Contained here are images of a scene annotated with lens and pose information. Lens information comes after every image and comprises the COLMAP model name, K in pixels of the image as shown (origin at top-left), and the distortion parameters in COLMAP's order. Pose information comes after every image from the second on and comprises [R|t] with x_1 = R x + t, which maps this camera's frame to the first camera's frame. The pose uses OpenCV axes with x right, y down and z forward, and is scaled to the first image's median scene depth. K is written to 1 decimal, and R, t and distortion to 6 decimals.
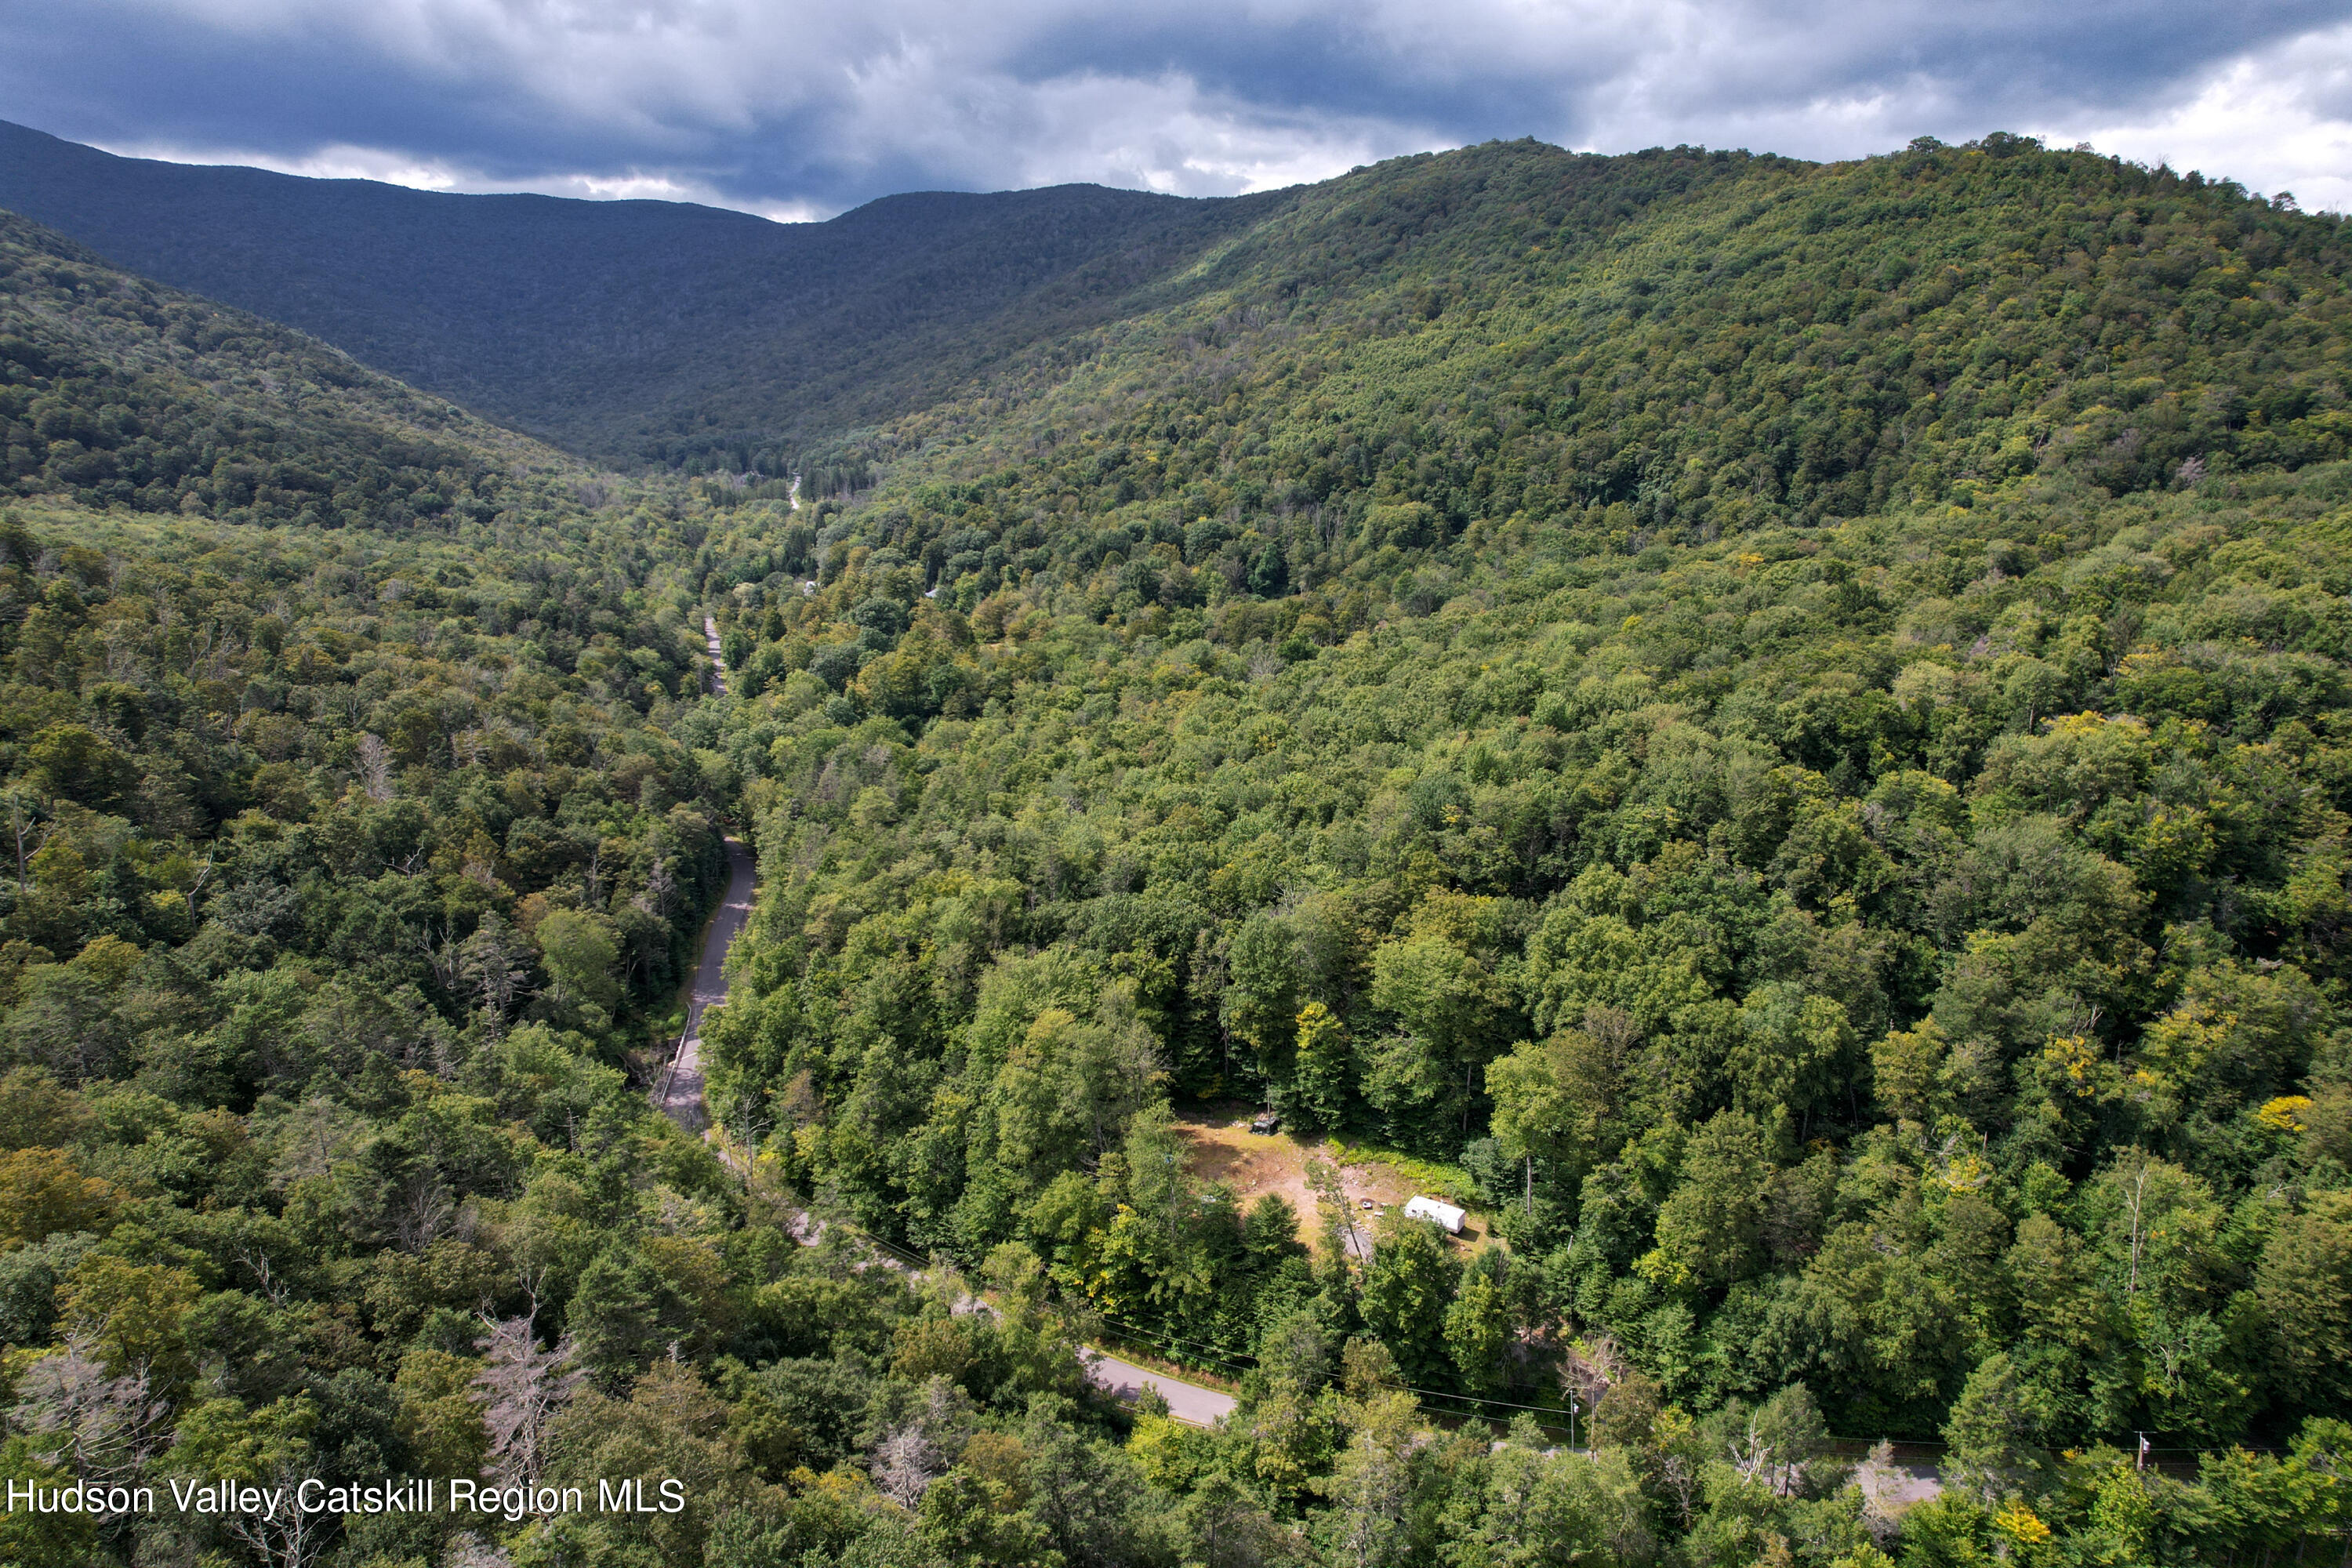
lens RADIAL K [[1501.2, 0, 1190.9], [0, 1501.2, 788.7], [0, 0, 1]] dist [-0.066125, 0.056159]
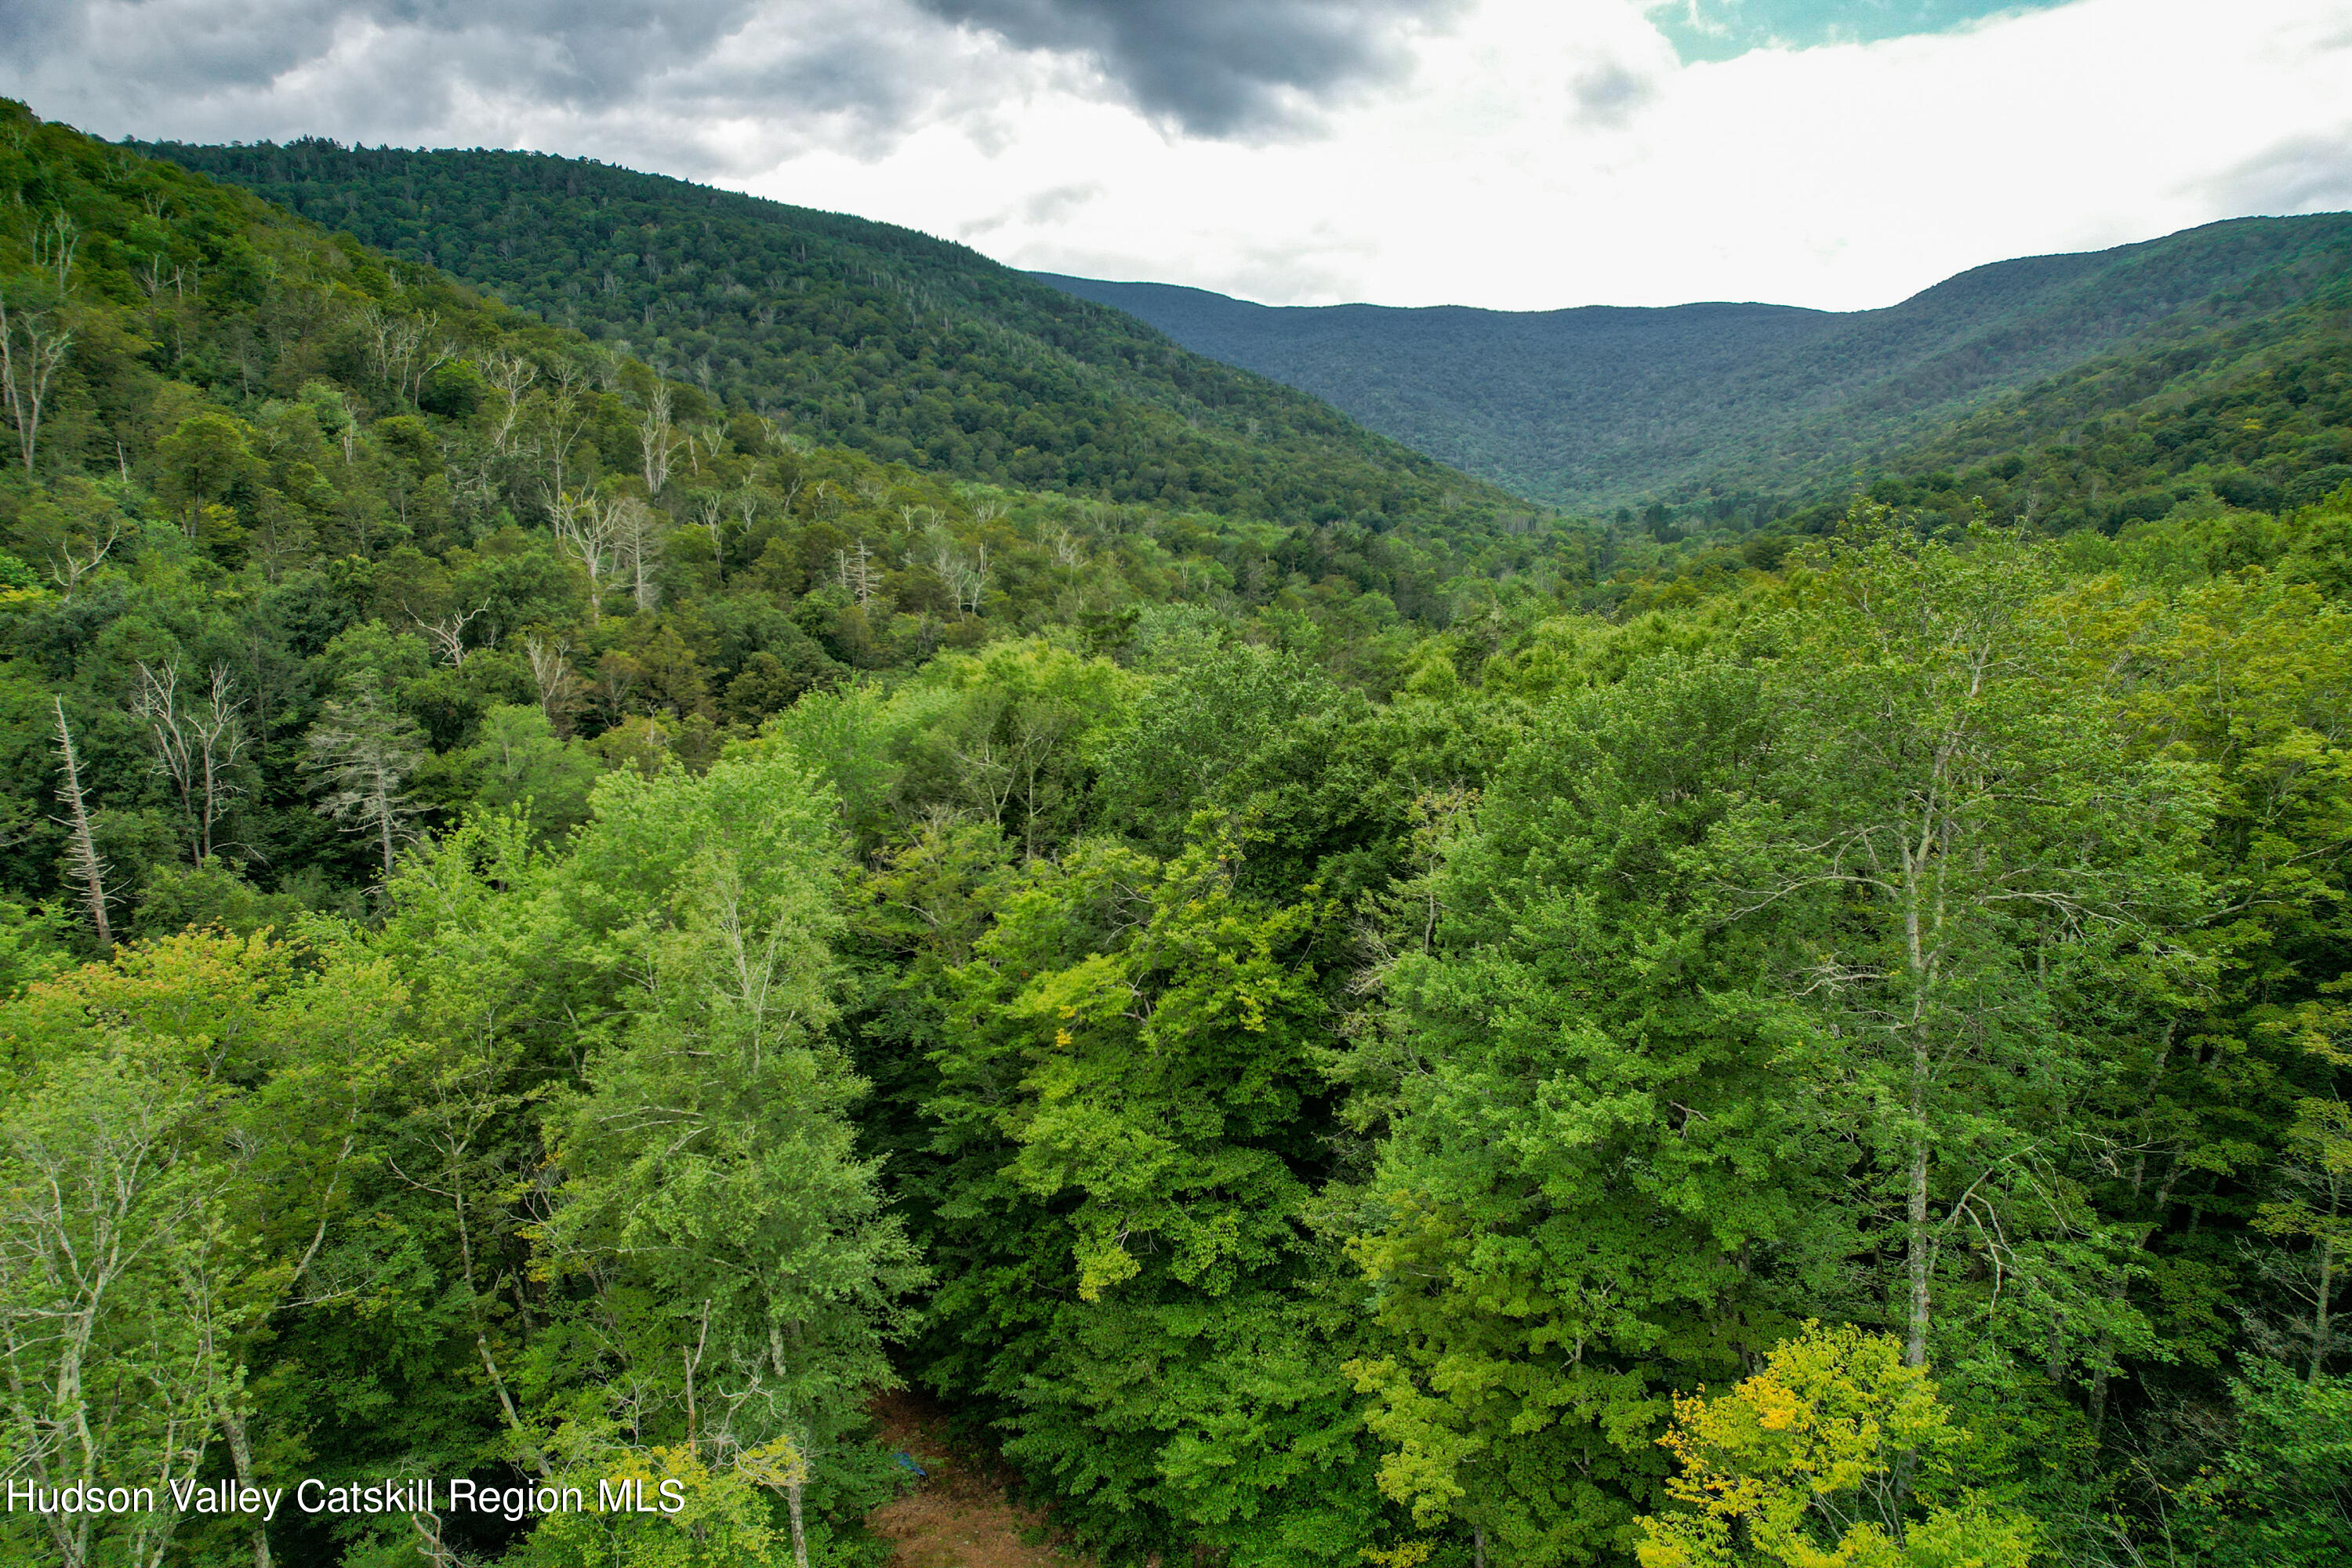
lens RADIAL K [[1501.2, 0, 1191.6], [0, 1501.2, 779.5], [0, 0, 1]] dist [-0.066125, 0.056159]
pose [[0.779314, 0.088828, -0.620306, 0.097384], [-0.144850, 0.988628, -0.040409, 0.101158], [0.609662, 0.121342, 0.783319, 0.783193]]
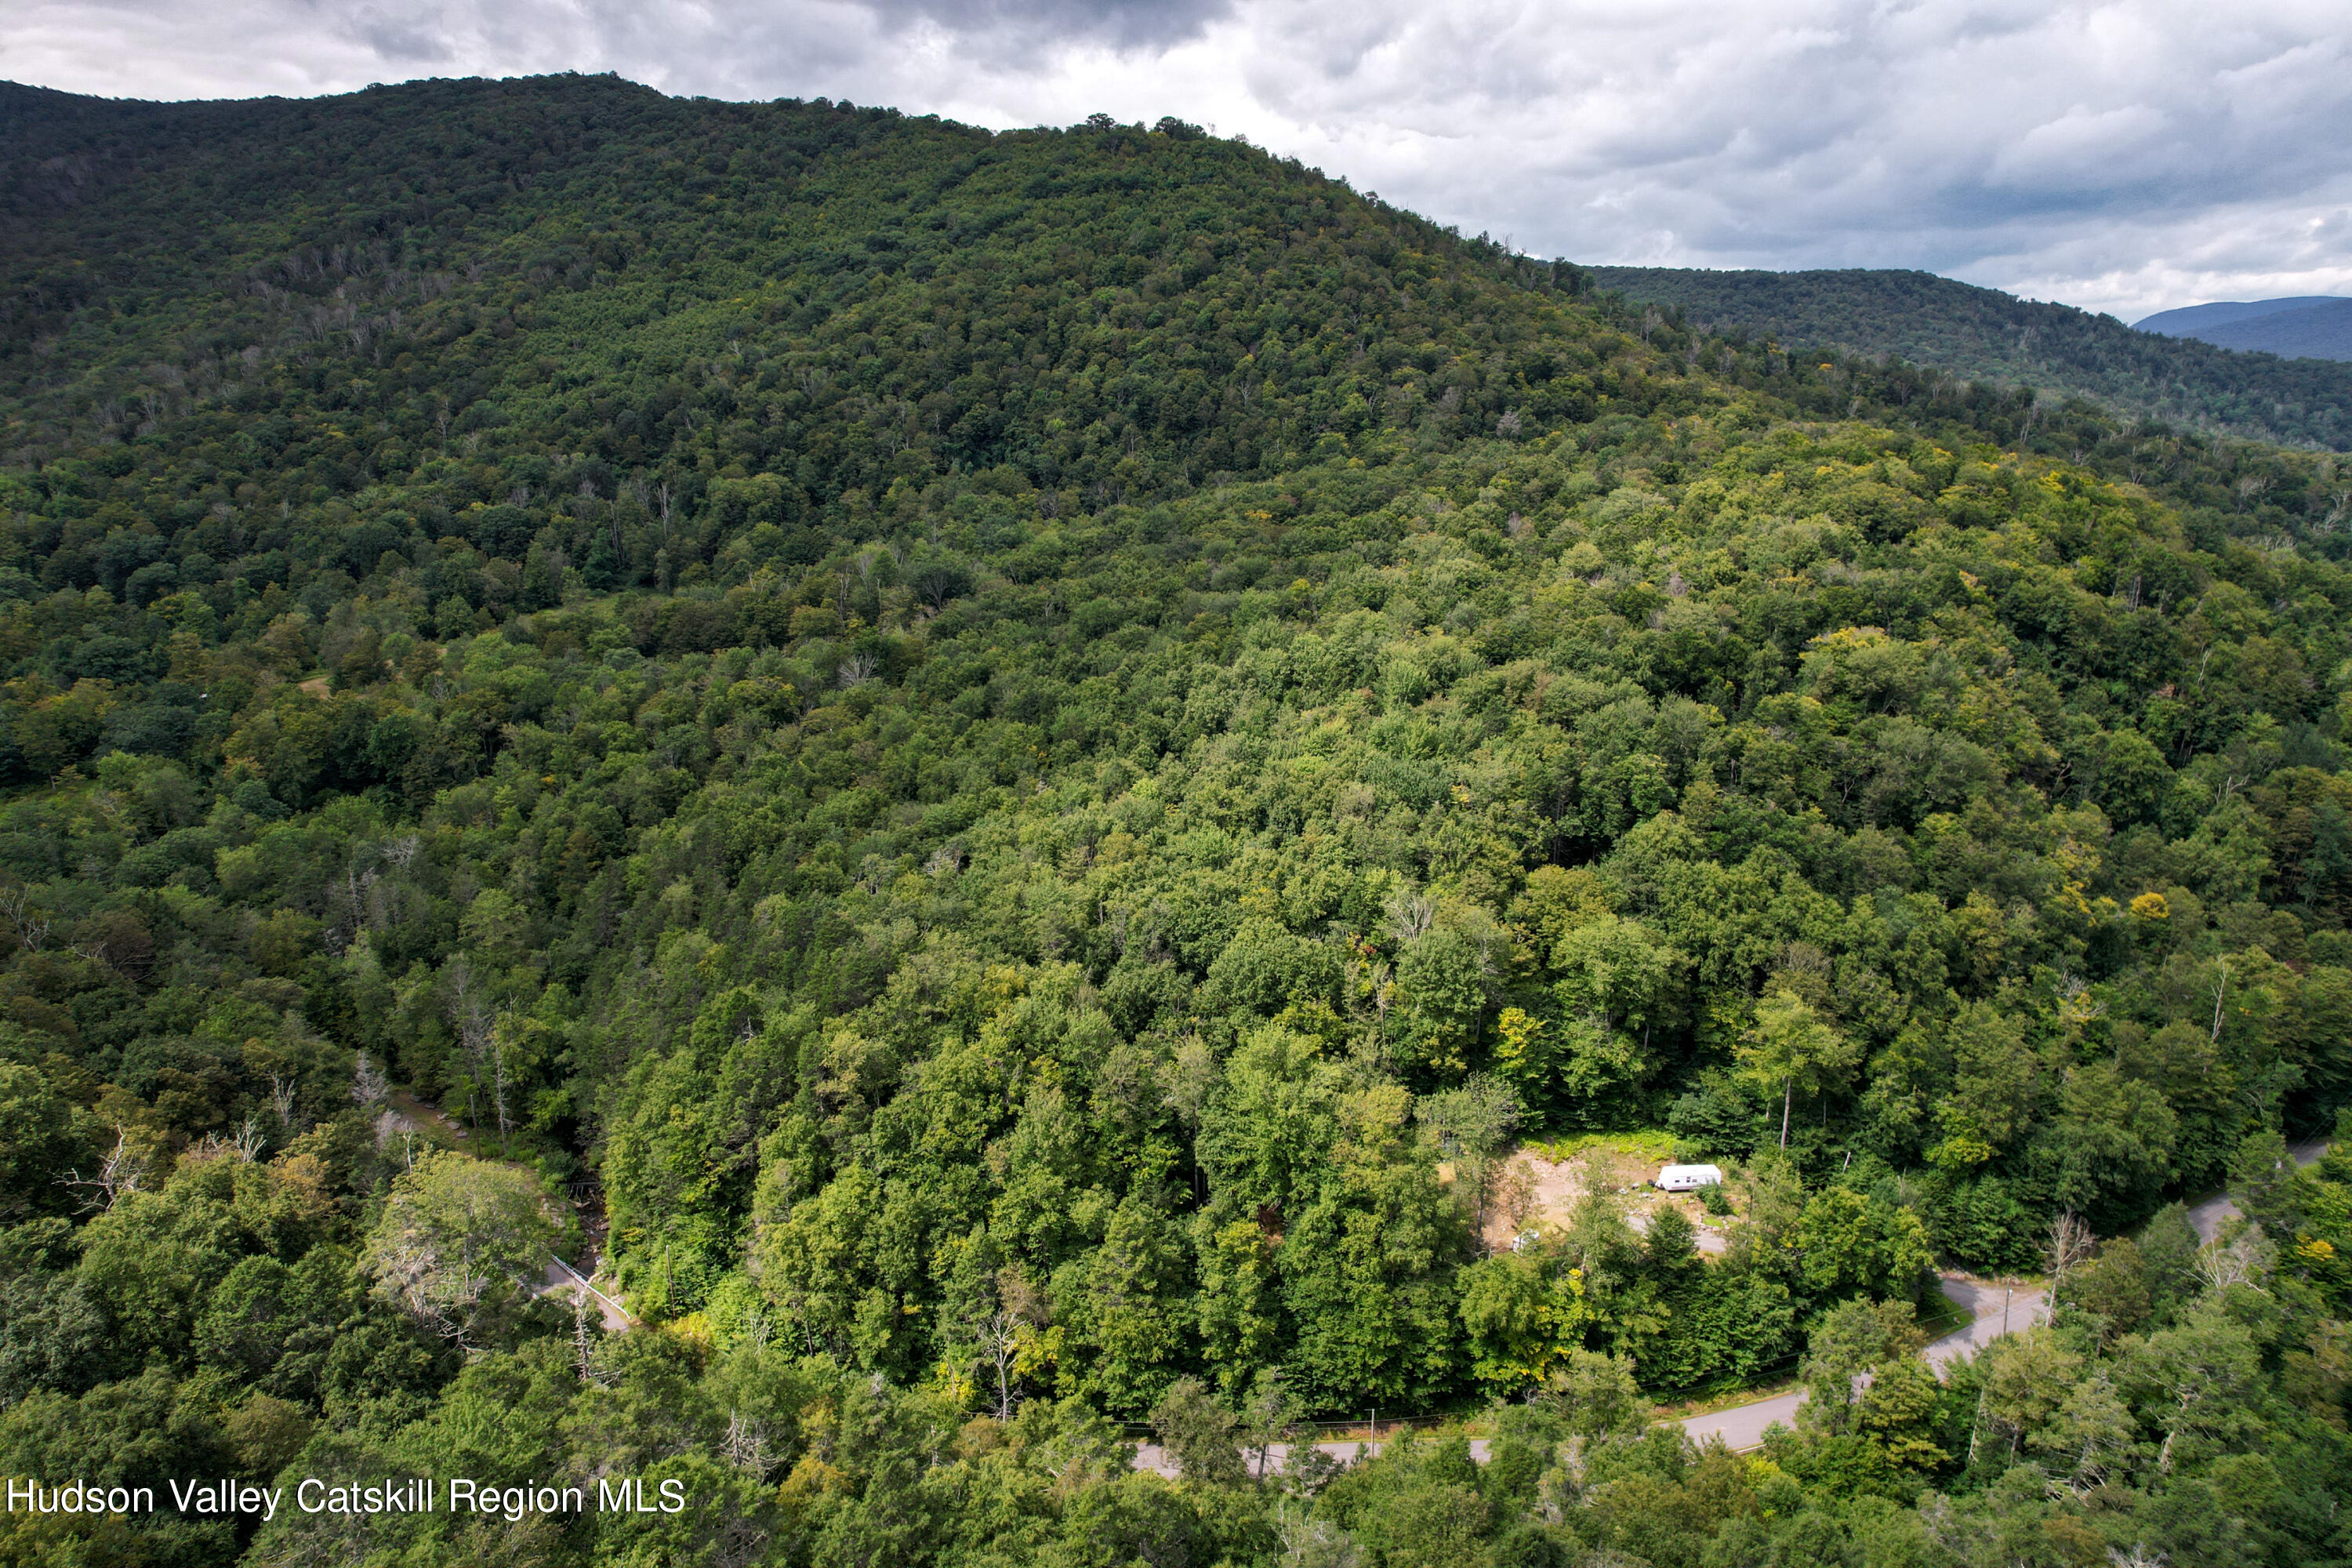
lens RADIAL K [[1501.2, 0, 1190.4], [0, 1501.2, 789.6], [0, 0, 1]] dist [-0.066125, 0.056159]
pose [[0.796108, -0.160880, 0.583378, -0.551697], [0.143617, 0.986702, 0.076118, -0.088133], [-0.587866, 0.023185, 0.808626, 0.303567]]
